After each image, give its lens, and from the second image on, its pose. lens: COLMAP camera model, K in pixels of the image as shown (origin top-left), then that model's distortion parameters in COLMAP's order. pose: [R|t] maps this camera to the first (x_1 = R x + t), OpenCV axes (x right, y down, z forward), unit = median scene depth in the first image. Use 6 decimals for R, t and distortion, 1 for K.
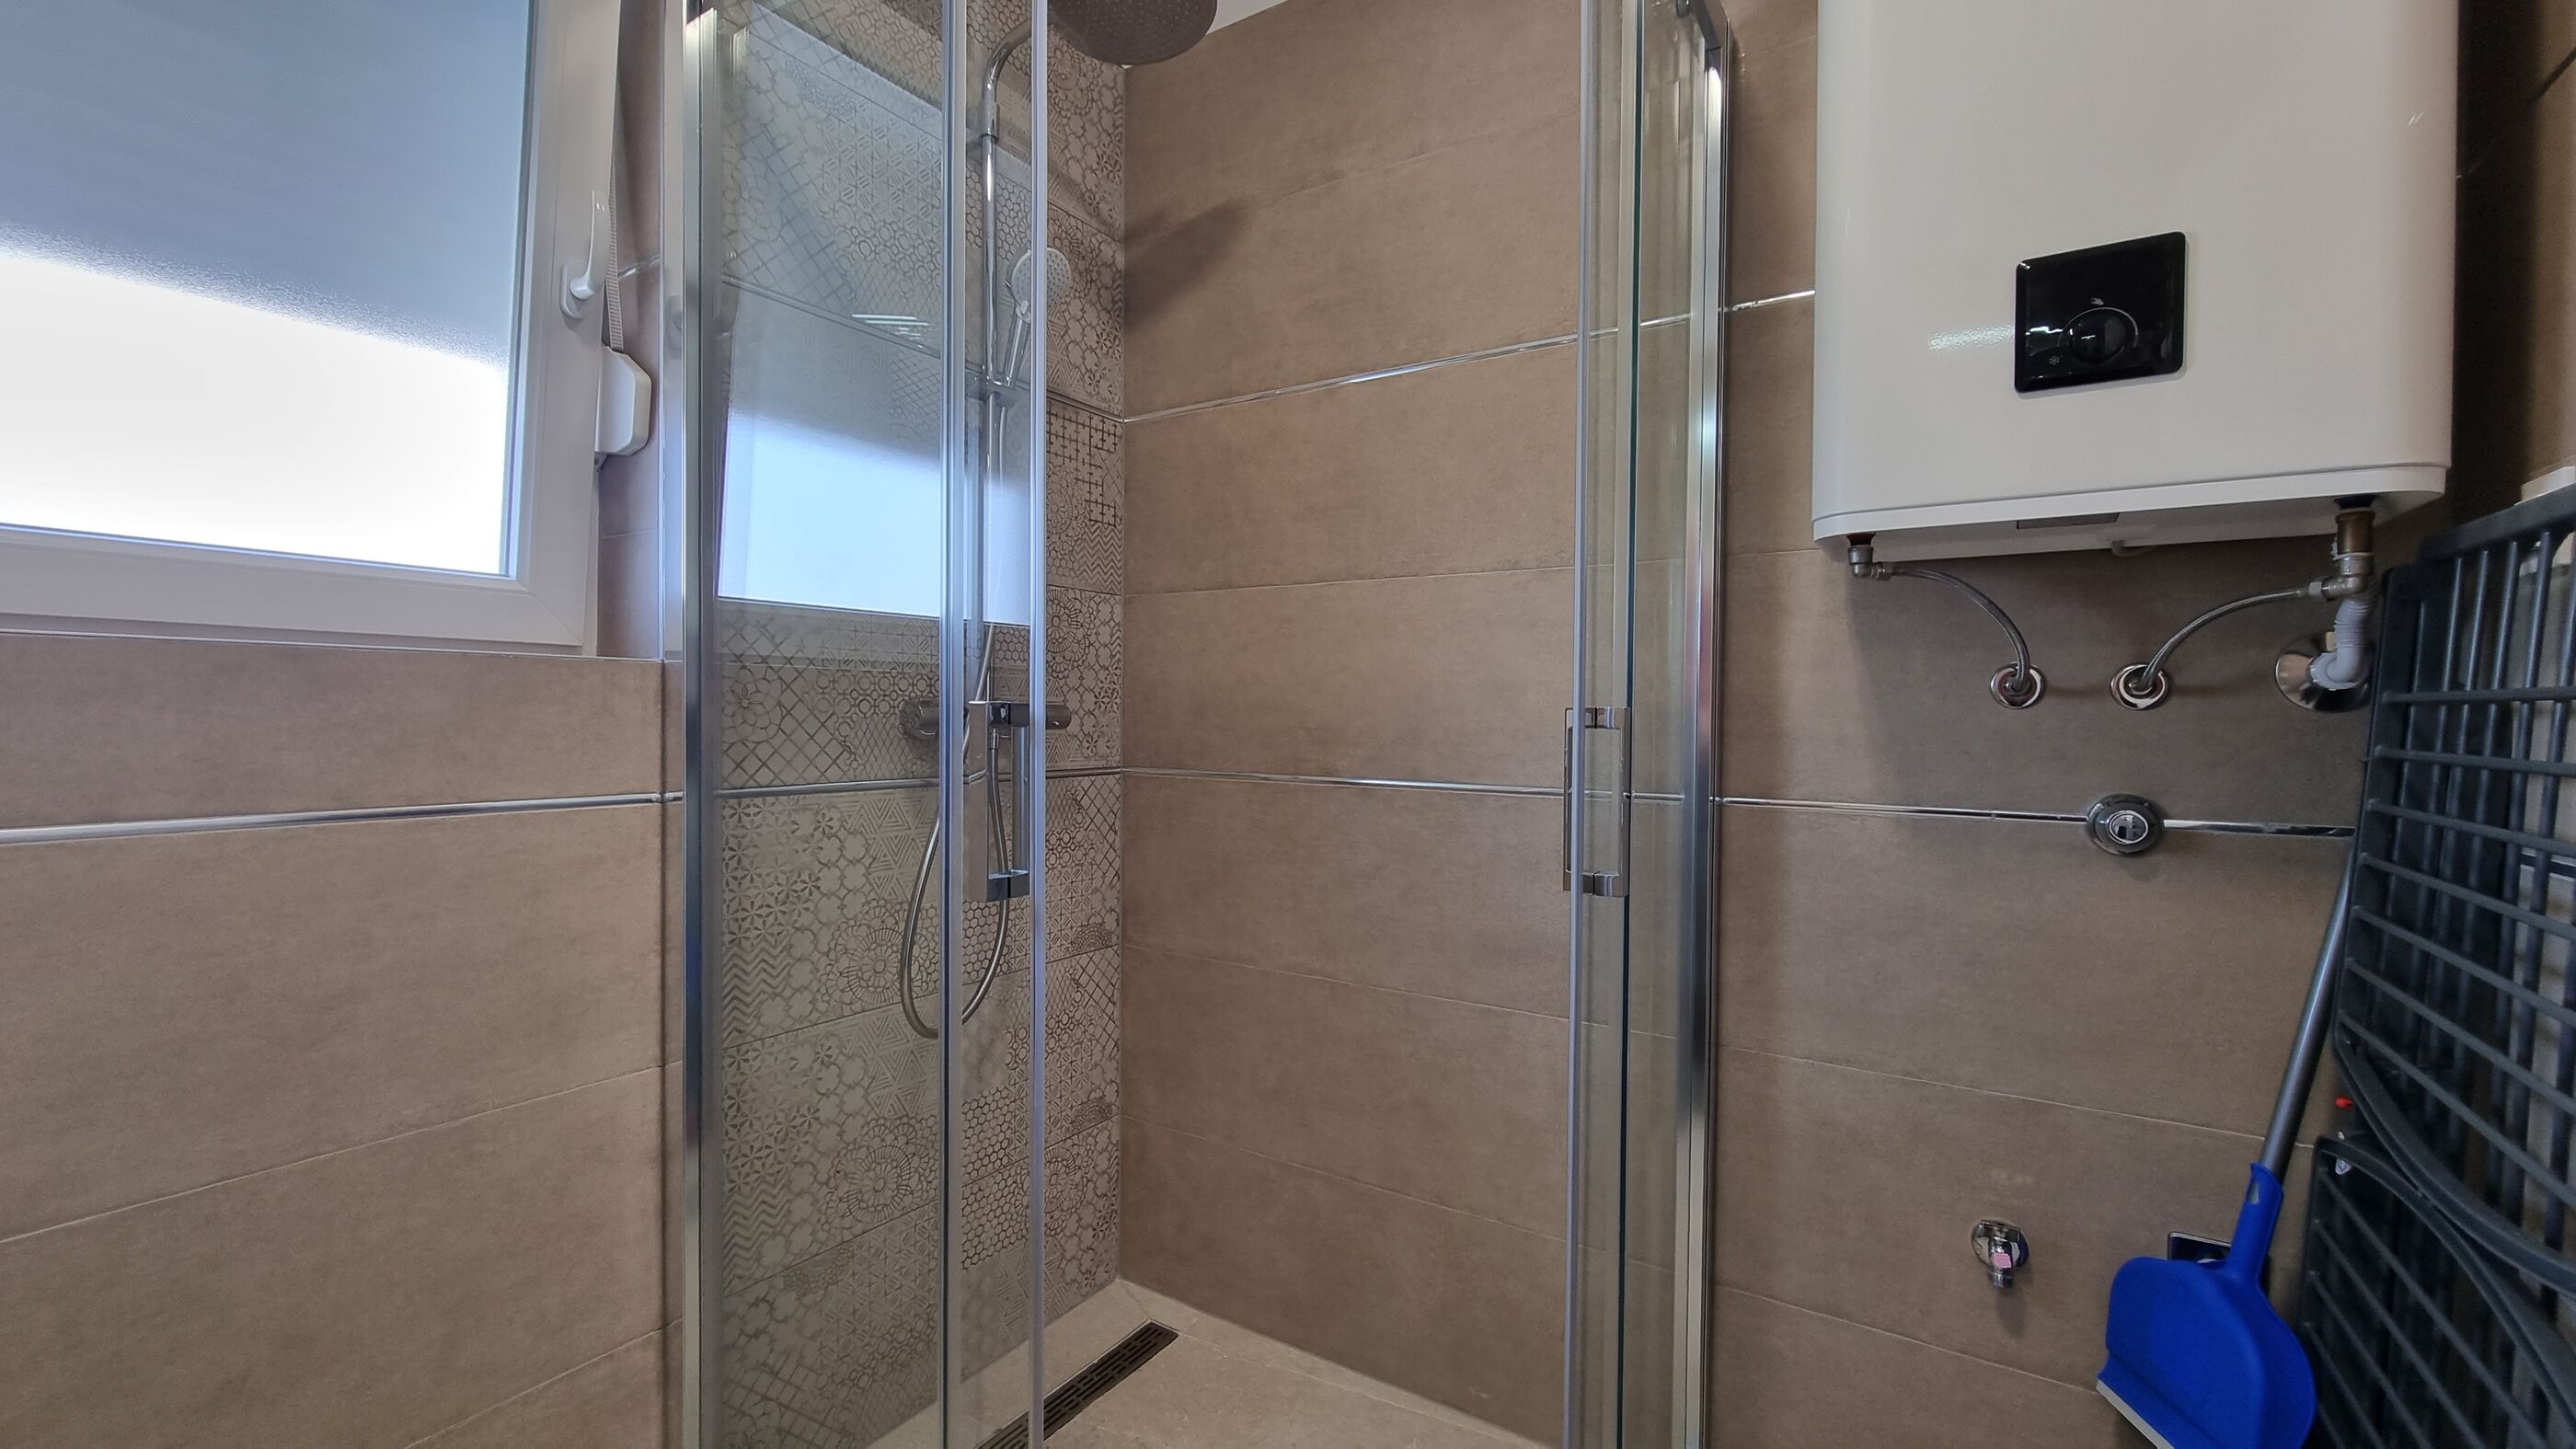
lens RADIAL K [[1047.9, 0, 1294.5], [0, 1047.9, 729.9], [0, 0, 1]] dist [-0.001018, -0.000232]
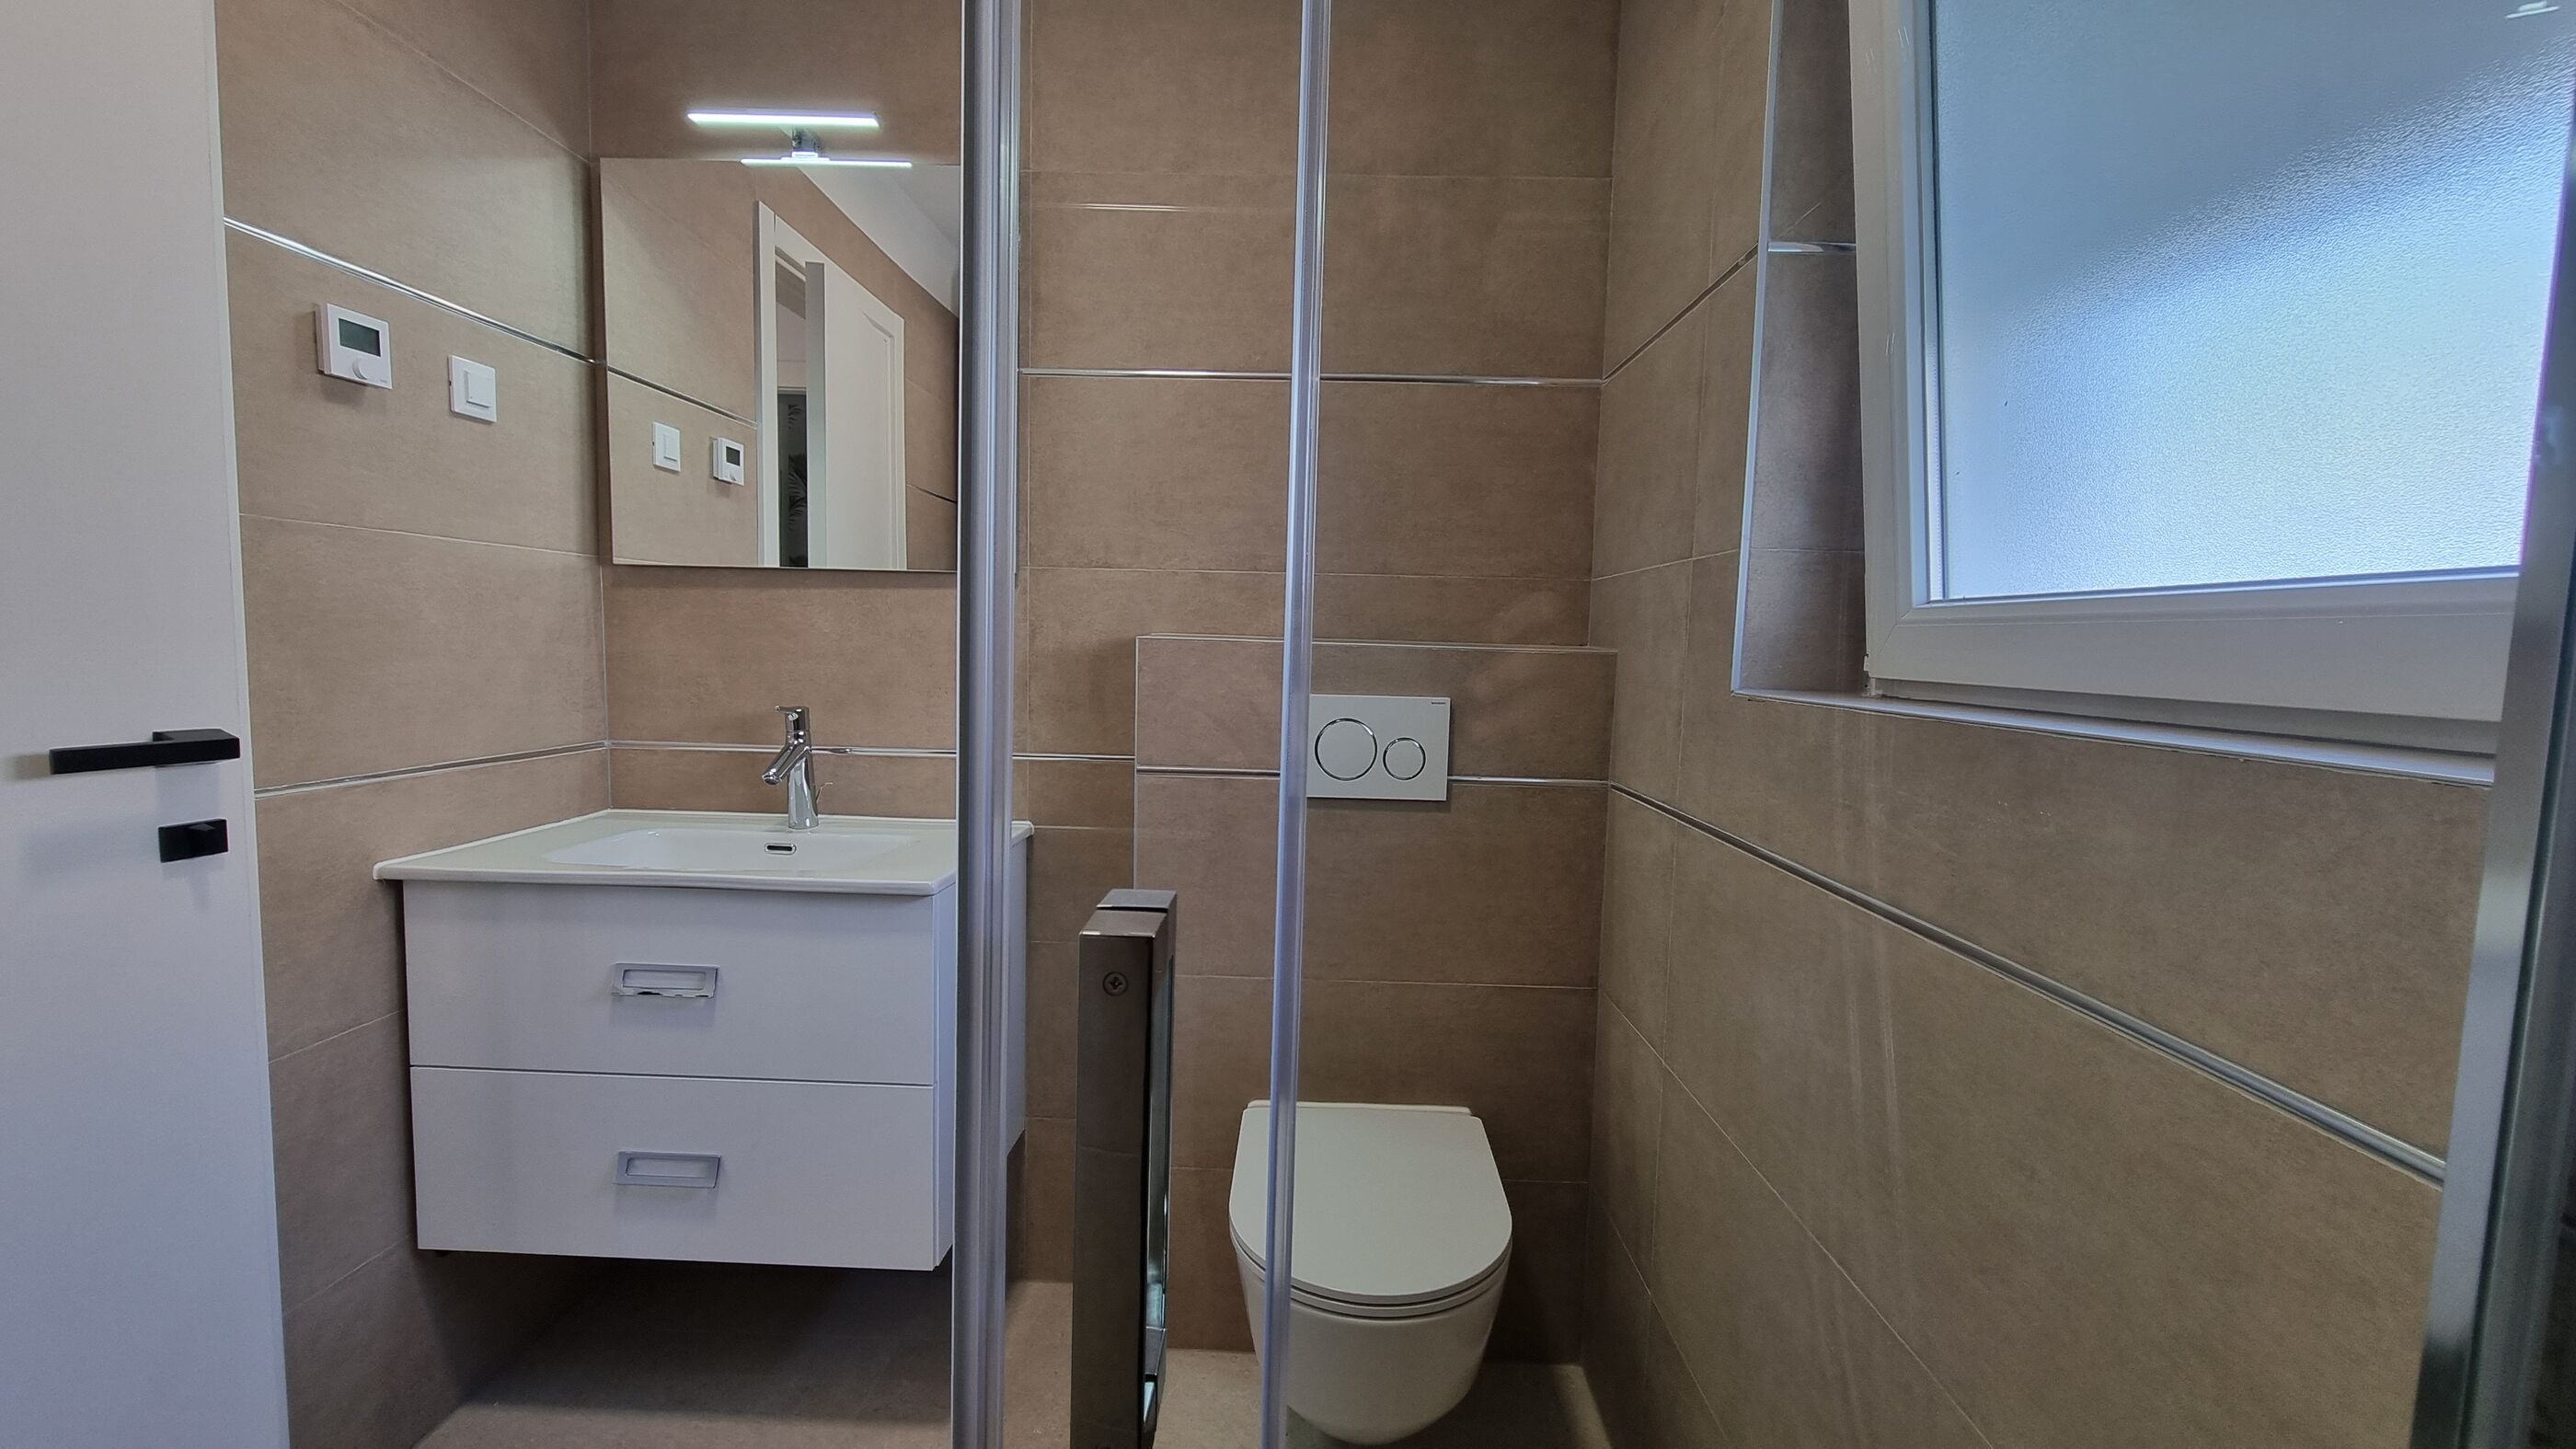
lens RADIAL K [[1047.9, 0, 1294.5], [0, 1047.9, 729.9], [0, 0, 1]] dist [-0.001018, -0.000232]
pose [[-0.853080, 0.009477, -0.521695, -0.119180], [-0.044109, 0.994946, 0.090202, -0.097819], [0.519913, 0.099961, -0.848350, 1.070492]]
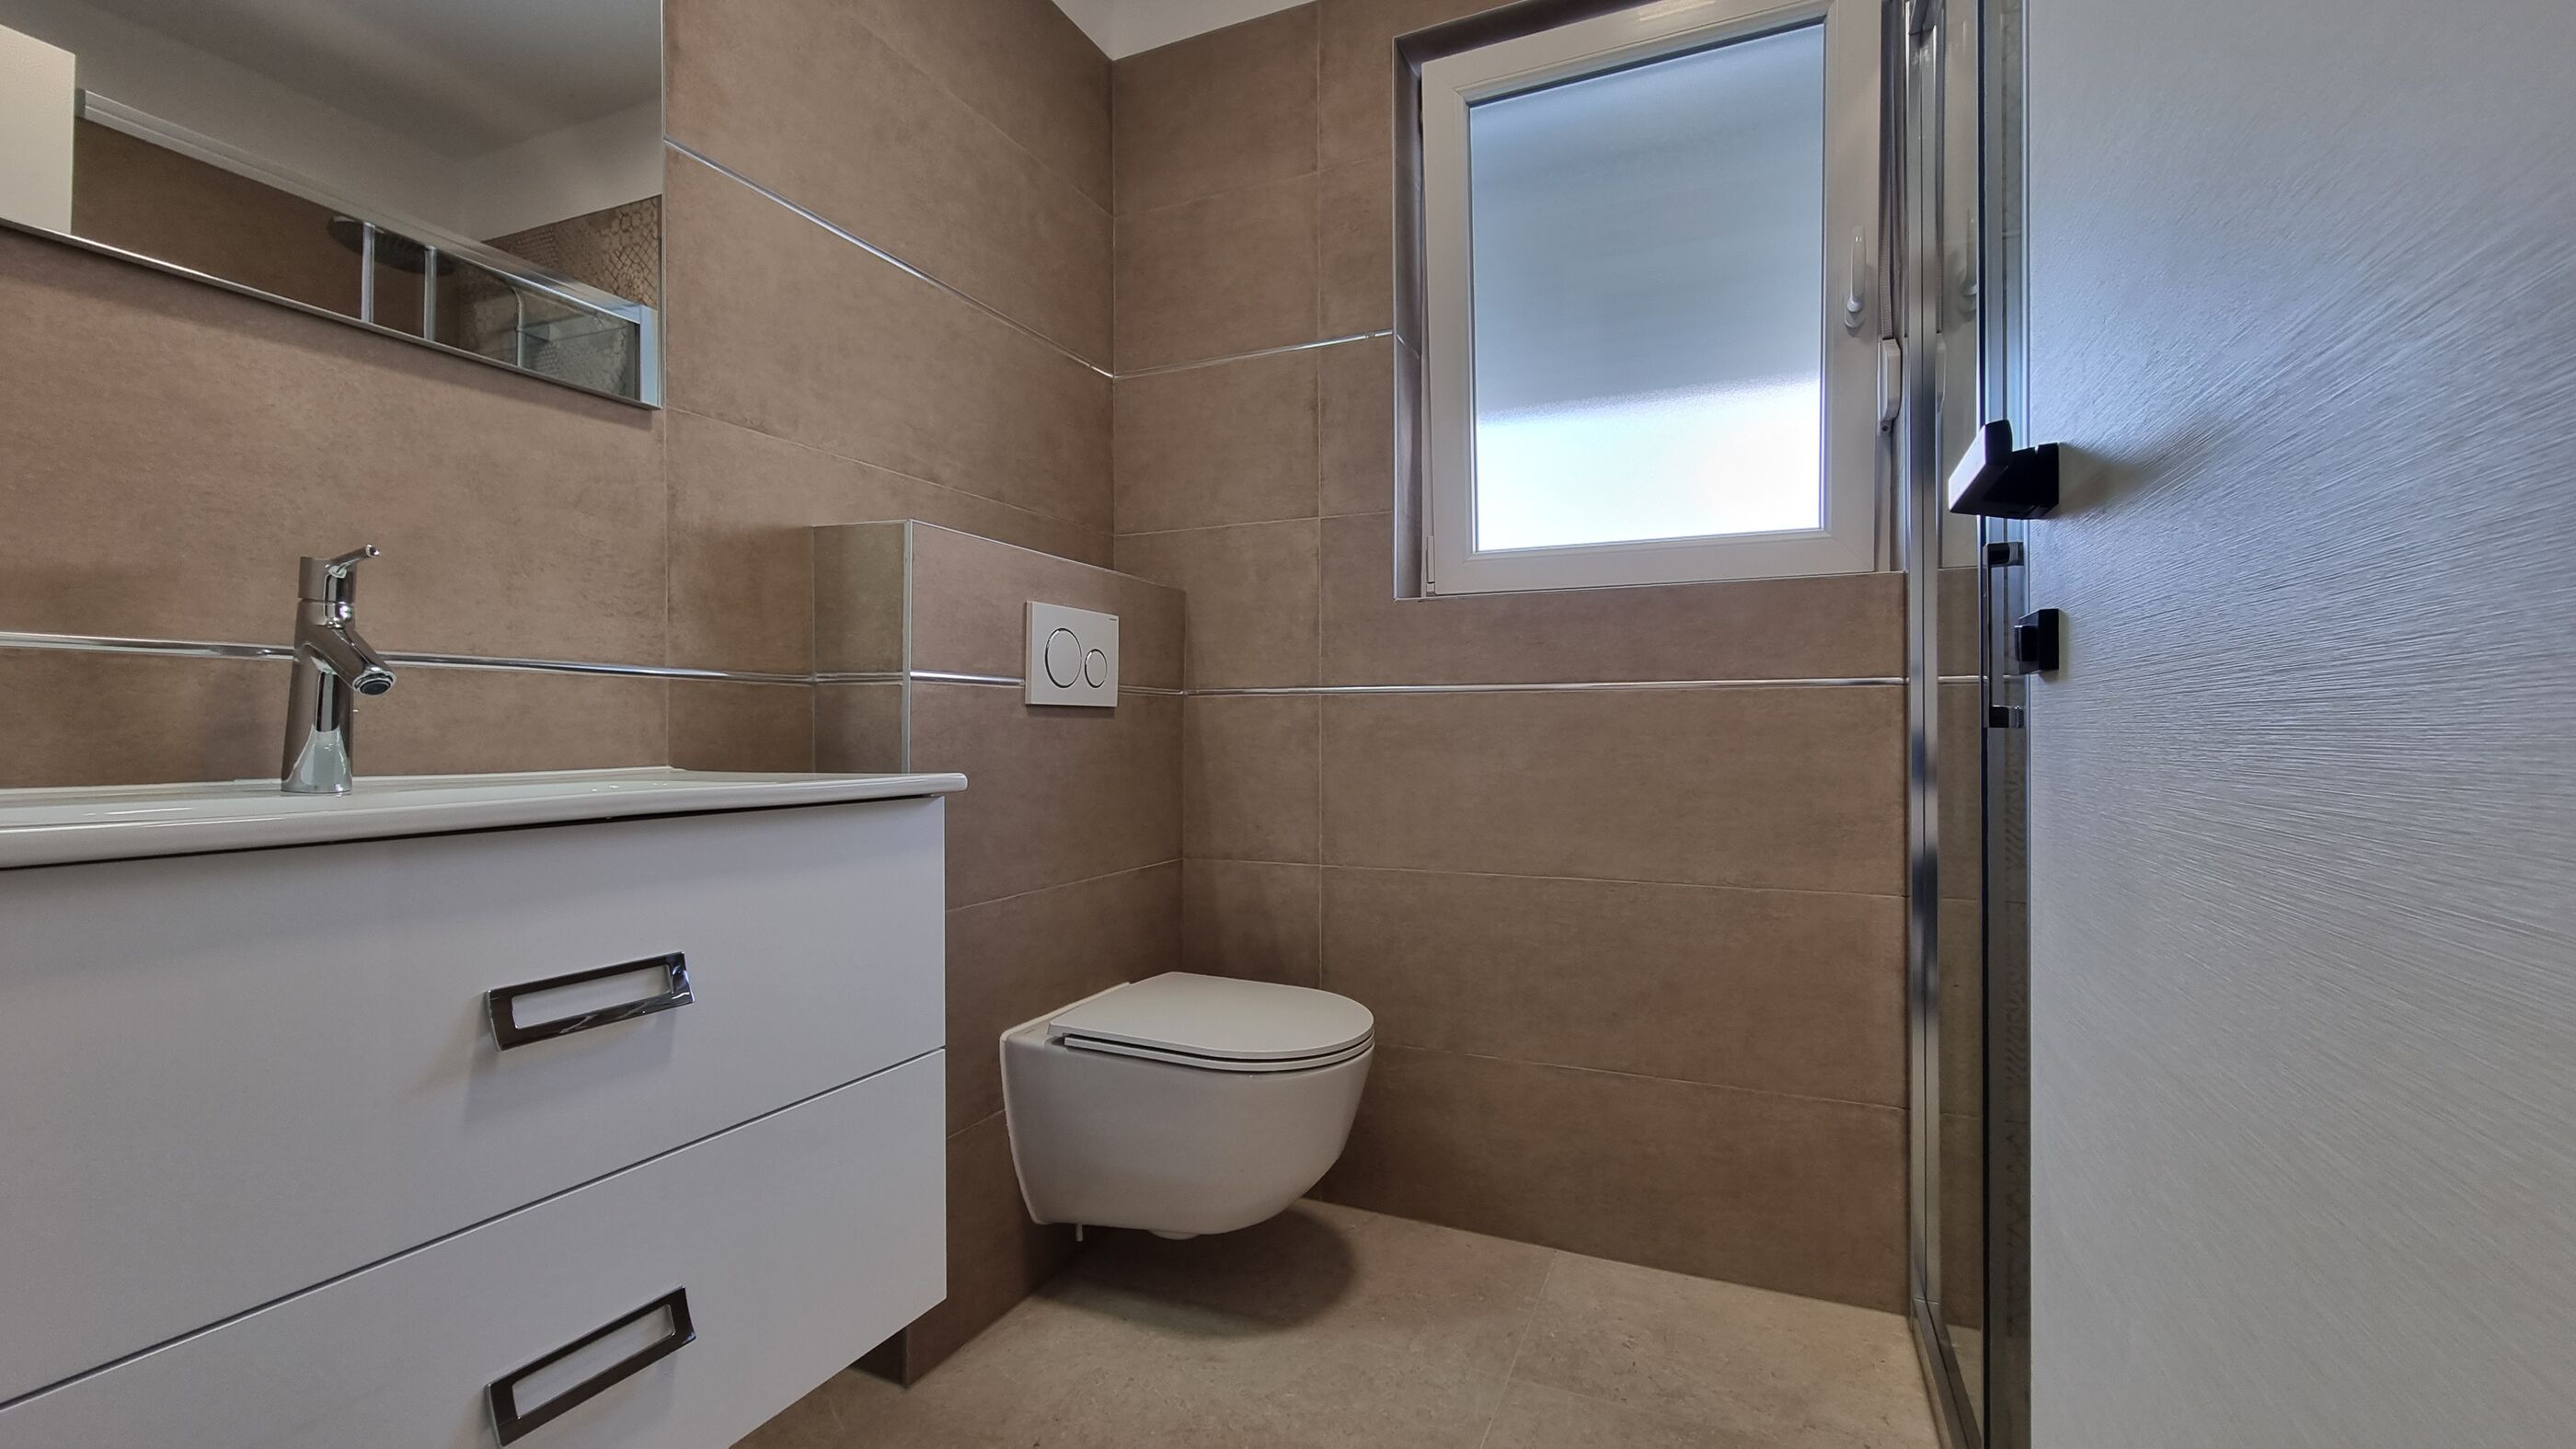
lens RADIAL K [[1047.9, 0, 1294.5], [0, 1047.9, 729.9], [0, 0, 1]] dist [-0.001018, -0.000232]
pose [[0.147268, -0.012943, -0.989012, 0.536680], [-0.009839, 0.999846, -0.014550, 0.151076], [0.989048, 0.011874, 0.147118, 0.097162]]
